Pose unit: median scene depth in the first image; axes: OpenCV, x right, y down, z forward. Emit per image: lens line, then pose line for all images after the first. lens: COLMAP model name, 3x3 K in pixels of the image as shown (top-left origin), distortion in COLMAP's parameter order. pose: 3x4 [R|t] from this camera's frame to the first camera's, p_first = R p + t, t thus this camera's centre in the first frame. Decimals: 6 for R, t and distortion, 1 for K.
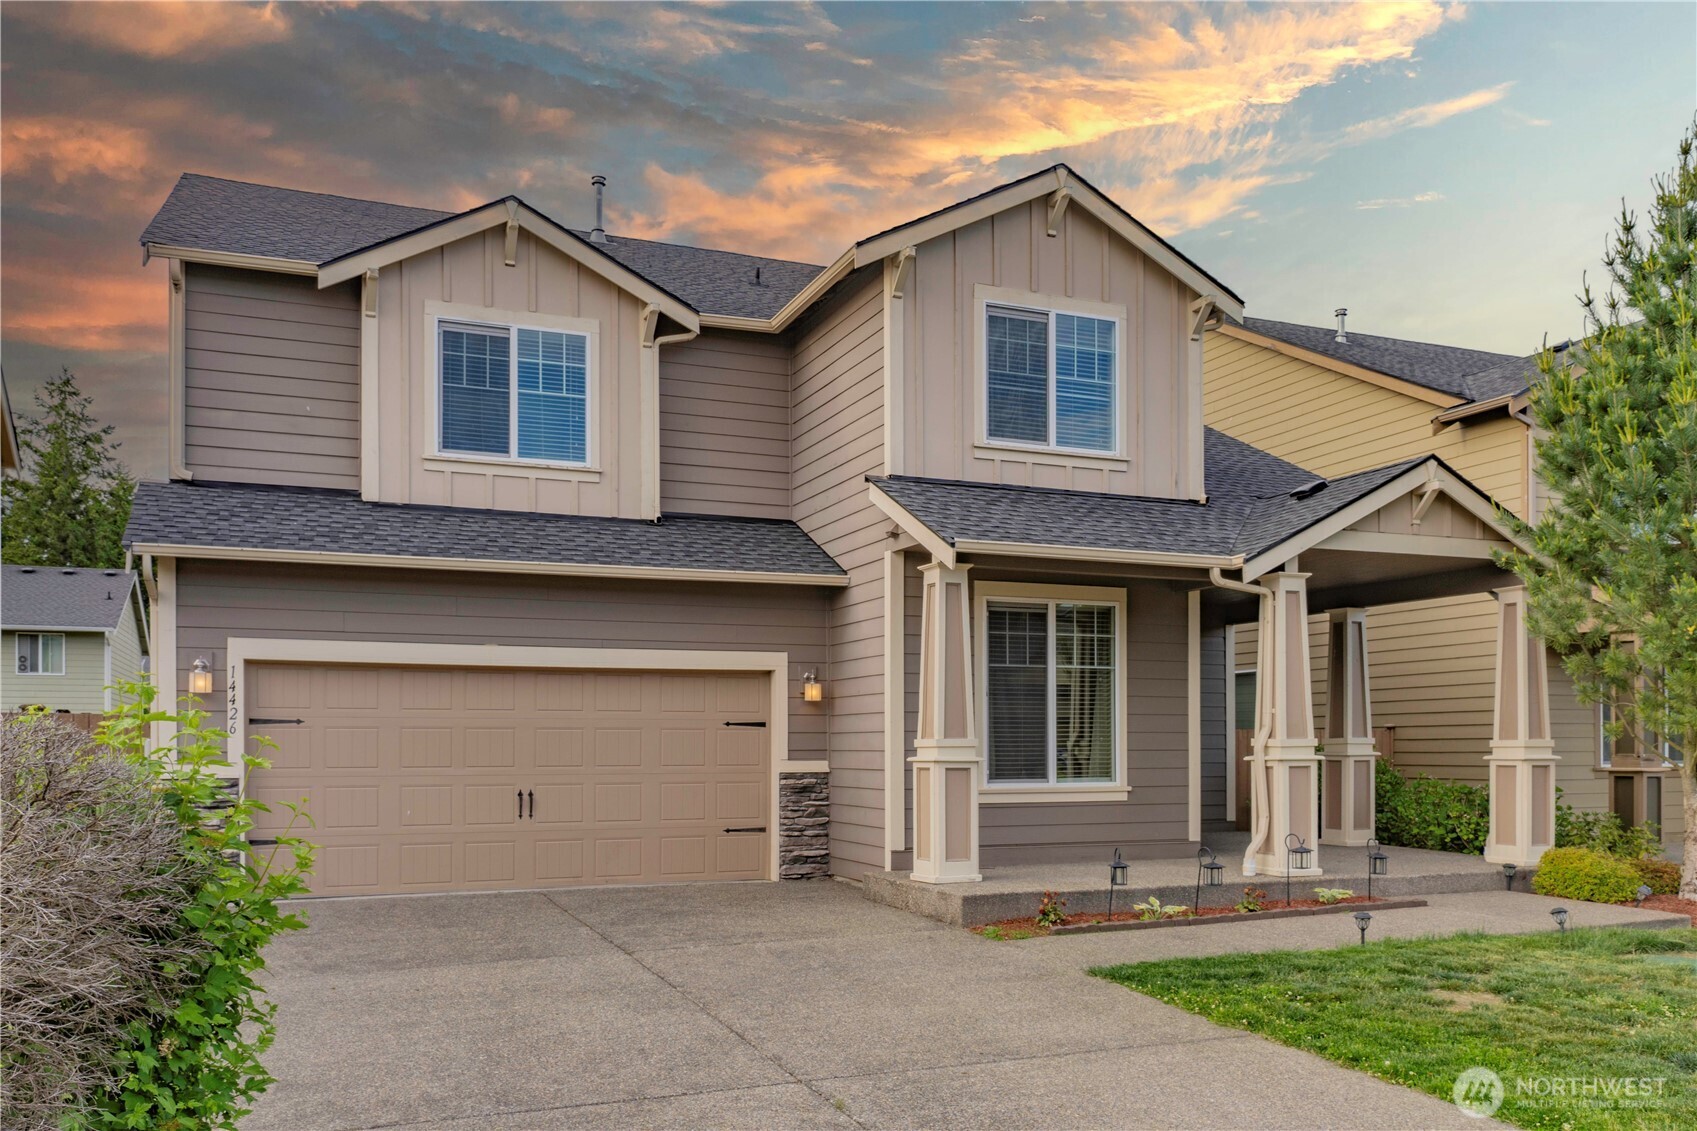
lens RADIAL K [[1340.6, 0, 848.5], [0, 1340.6, 565.5], [0, 0, 1]] dist [-0.002685, 0.000982]
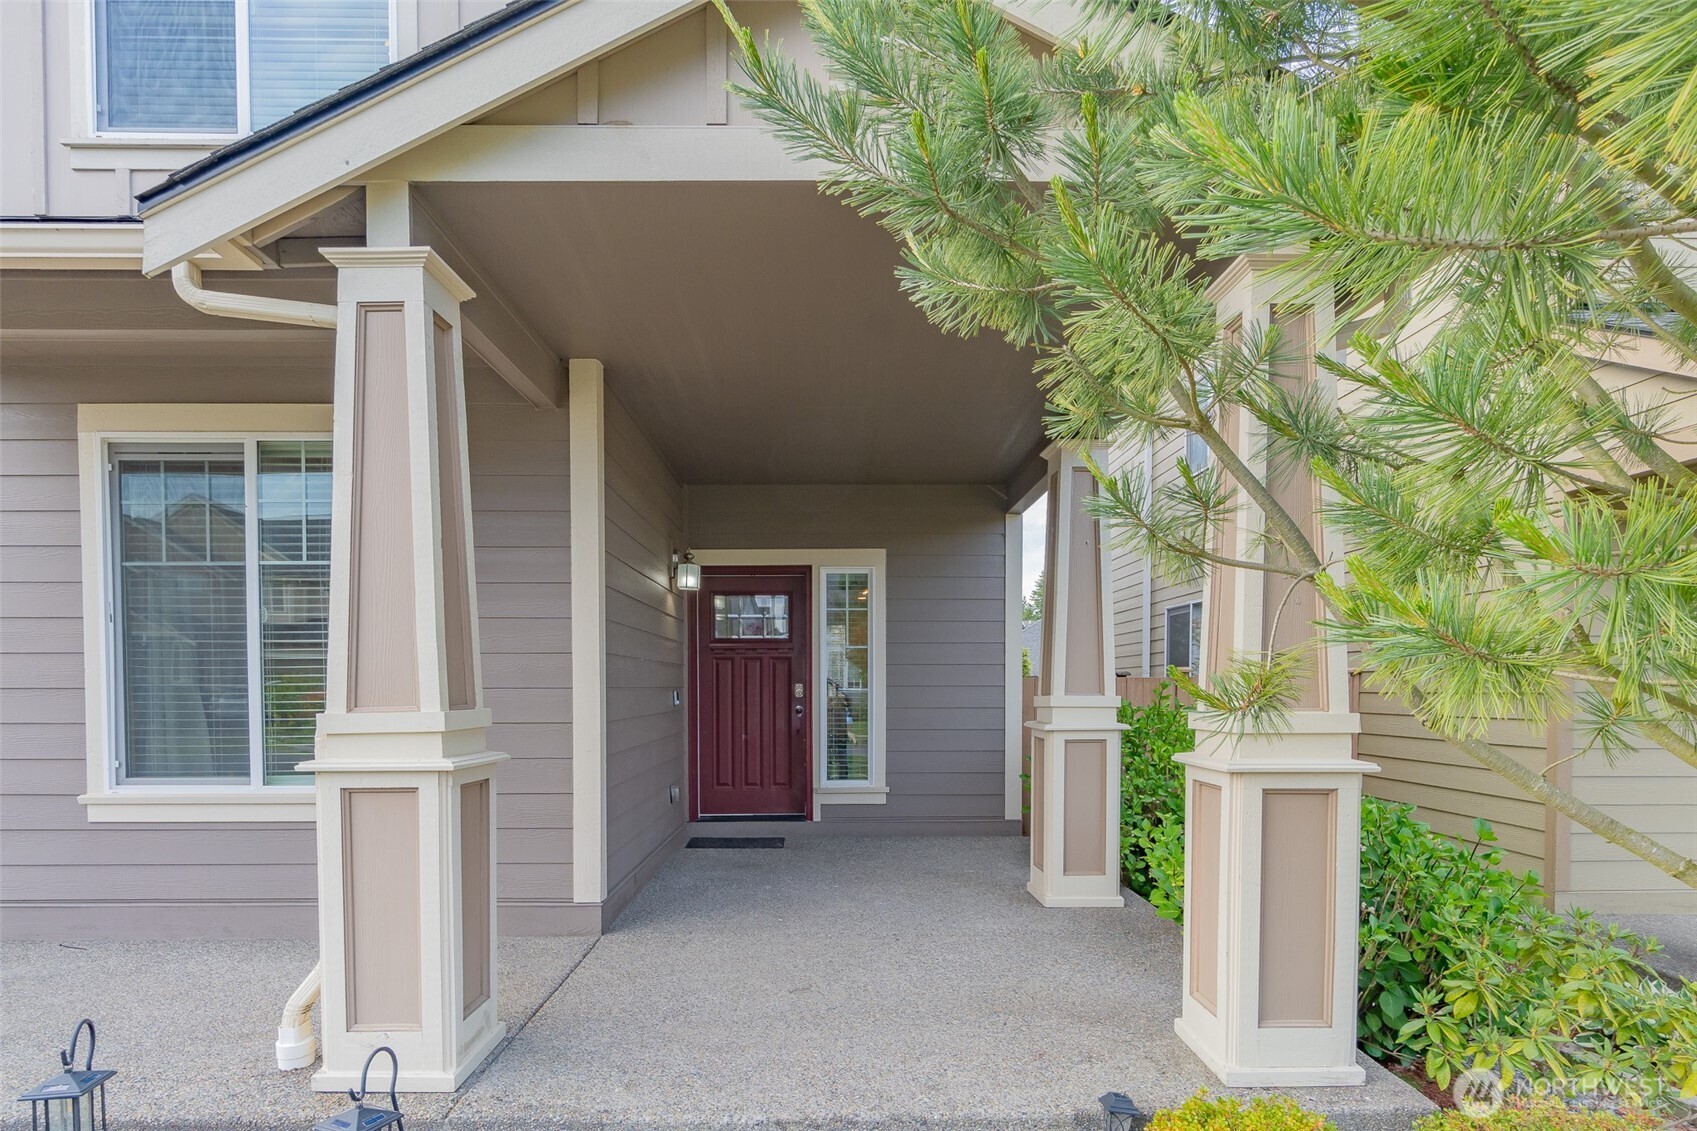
lens RADIAL K [[933.3, 0, 850.8], [0, 933.3, 610.8], [0, 0, 1]] dist [0.003830, 0.000902]
pose [[0.934508, -0.027807, -0.354854, 0.491510], [0.046841, 0.997881, 0.045160, 0.087806], [0.352847, -0.058824, 0.933830, 0.736537]]
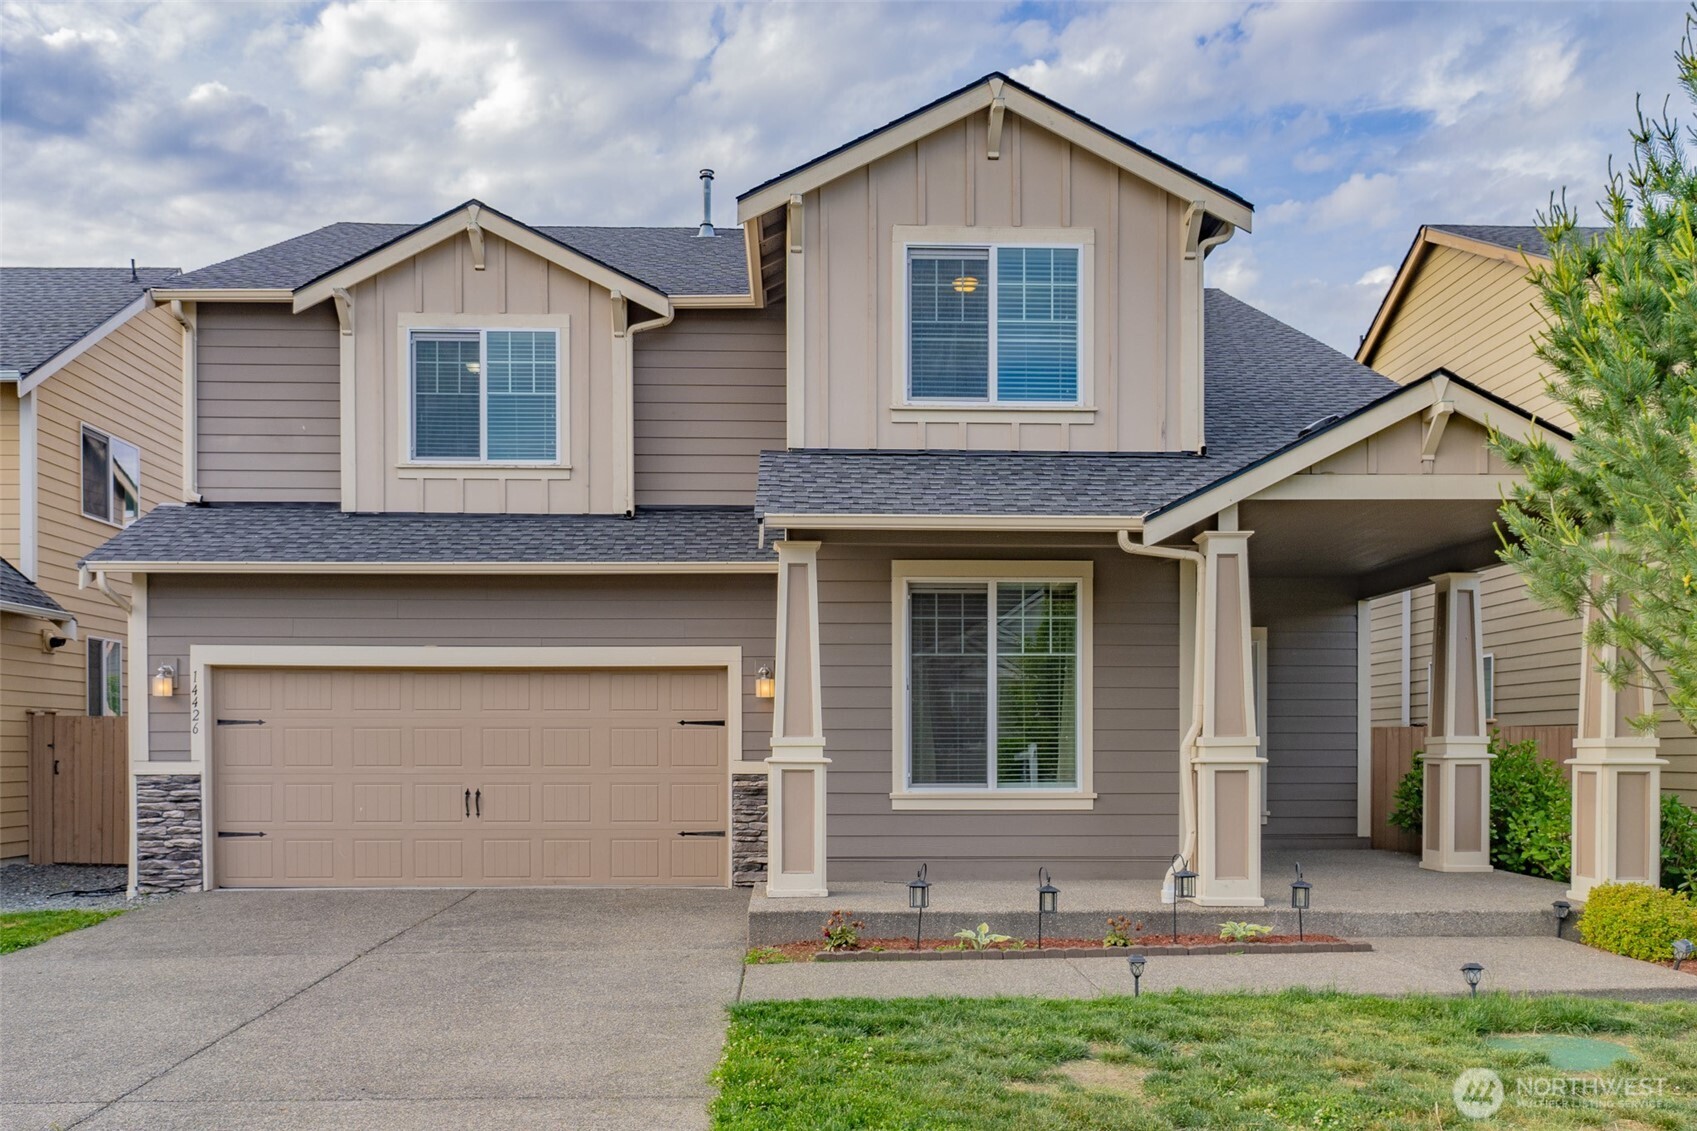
lens RADIAL K [[1346.5, 0, 847.8], [0, 1346.5, 602.5], [0, 0, 1]] dist [-0.000519, -0.002629]
pose [[0.936549, -0.036370, -0.348645, 0.368735], [0.045372, 0.998814, 0.017684, 0.021620], [0.347588, -0.032381, 0.937088, 0.148327]]
